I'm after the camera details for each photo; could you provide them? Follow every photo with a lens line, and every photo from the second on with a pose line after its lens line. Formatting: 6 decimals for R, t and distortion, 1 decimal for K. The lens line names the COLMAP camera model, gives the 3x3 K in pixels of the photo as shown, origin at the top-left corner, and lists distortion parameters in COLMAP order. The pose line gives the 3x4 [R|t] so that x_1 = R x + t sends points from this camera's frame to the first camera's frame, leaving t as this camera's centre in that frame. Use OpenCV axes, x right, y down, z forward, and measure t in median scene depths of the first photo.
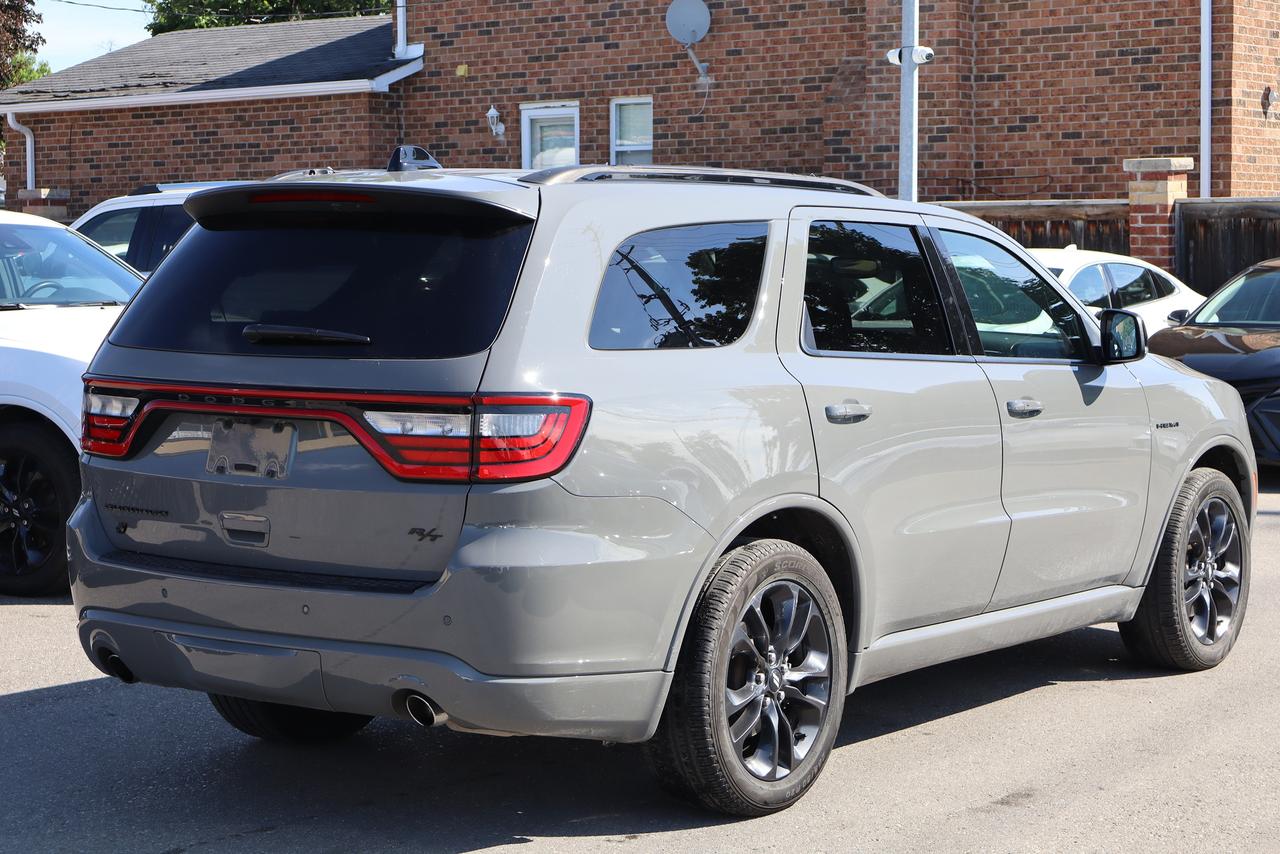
lens RADIAL K [[2600.1, 0, 639.5], [0, 2600.1, 429.1], [0, 0, 1]] dist [-0.002239, 0.000000]
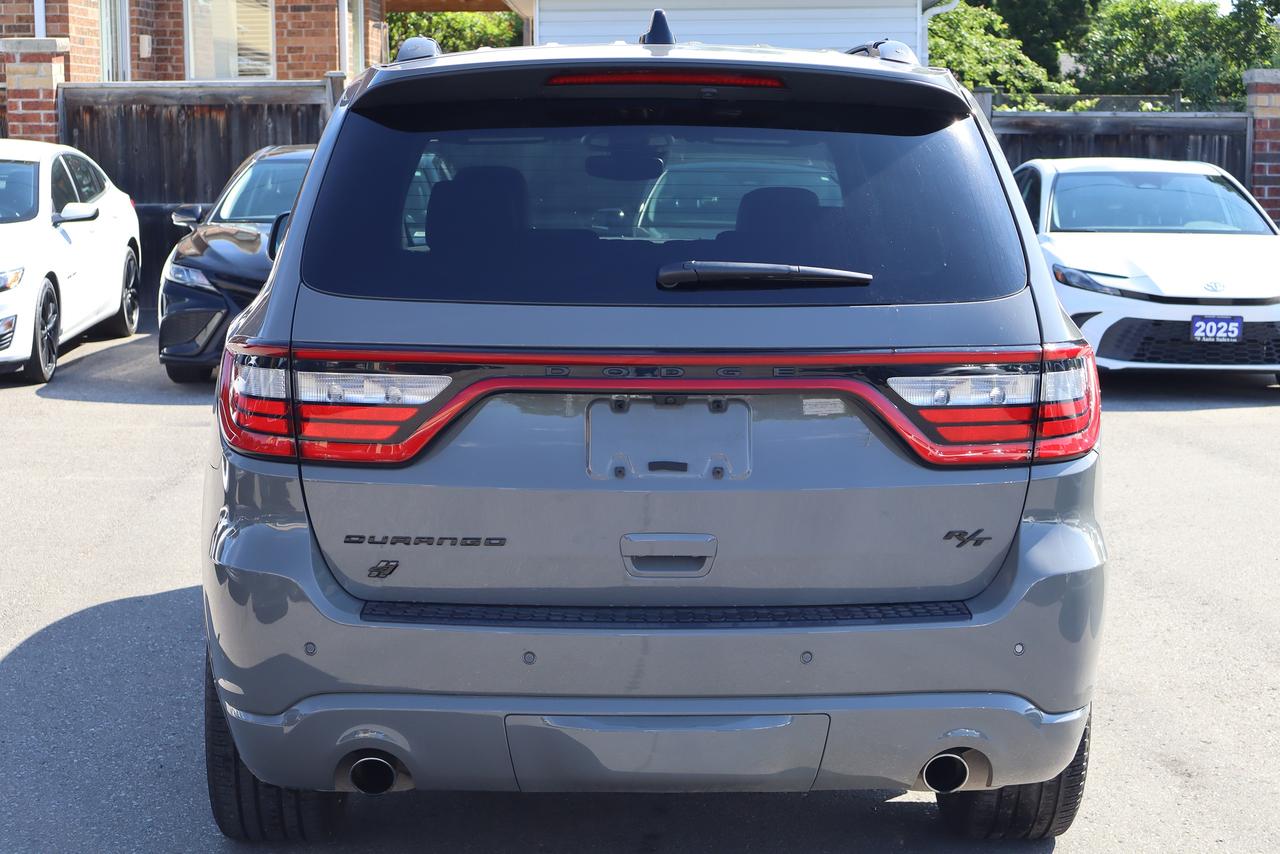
lens RADIAL K [[2600.1, 0, 640.9], [0, 2600.1, 423.7], [0, 0, 1]] dist [-0.002239, 0.000000]
pose [[0.798804, -0.069001, 0.597621, -0.186984], [0.043857, 0.997436, 0.056543, -0.011893], [-0.599990, -0.018958, 0.799783, 0.144745]]
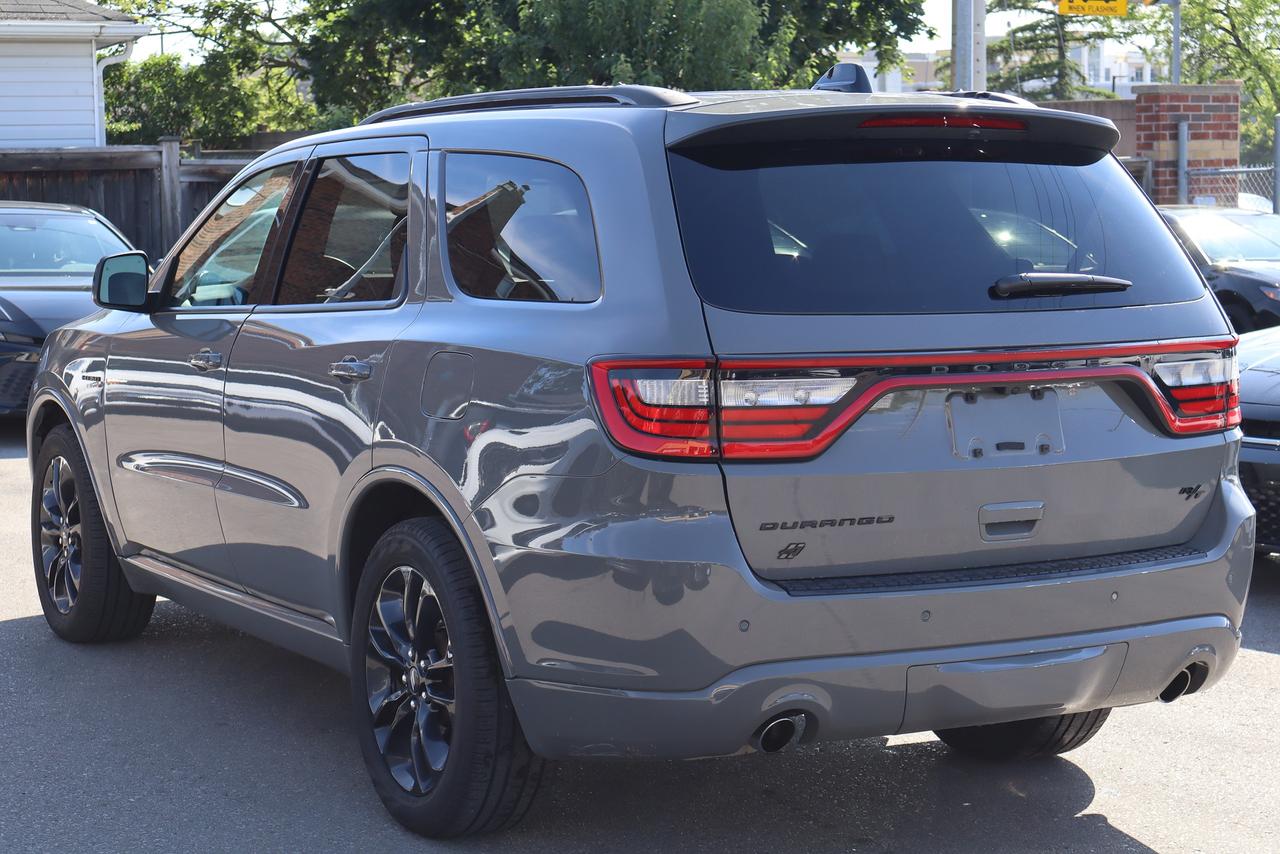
lens RADIAL K [[2600.1, 0, 640.5], [0, 2600.1, 427.5], [0, 0, 1]] dist [-0.002239, 0.000000]
pose [[0.443704, -0.091701, 0.891469, -0.307894], [0.073373, 0.995129, 0.065845, -0.017792], [-0.893165, 0.036194, 0.448271, 0.238134]]
